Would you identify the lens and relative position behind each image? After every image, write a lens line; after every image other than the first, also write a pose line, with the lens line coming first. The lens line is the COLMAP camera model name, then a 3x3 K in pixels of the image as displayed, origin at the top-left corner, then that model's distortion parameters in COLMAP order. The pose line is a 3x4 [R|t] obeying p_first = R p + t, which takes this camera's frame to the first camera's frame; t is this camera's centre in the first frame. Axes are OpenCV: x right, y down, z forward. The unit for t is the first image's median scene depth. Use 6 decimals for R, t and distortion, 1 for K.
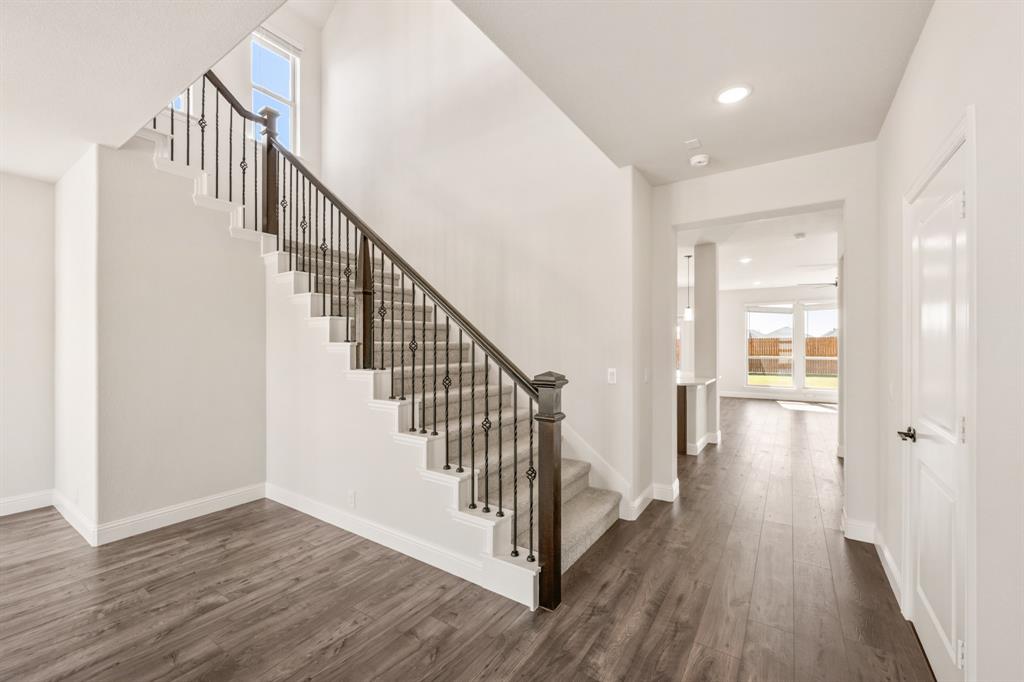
lens RADIAL K [[413.7, 0, 512.0], [0, 413.7, 344.0], [0, 0, 1]] dist [0.000750, -0.000099]
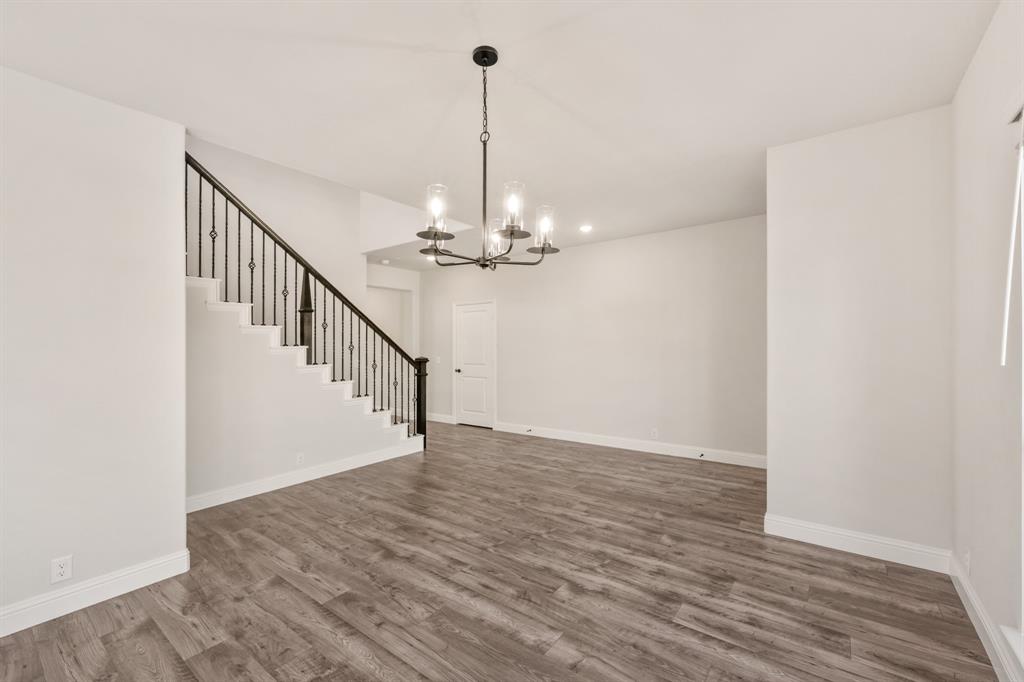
lens RADIAL K [[413.7, 0, 512.0], [0, 413.7, 344.0], [0, 0, 1]] dist [0.000750, -0.000099]
pose [[0.054434, 0.003577, 0.998511, -2.315979], [0.002582, 0.999990, -0.003723, -0.003672], [-0.998514, 0.002781, 0.054424, 0.294448]]
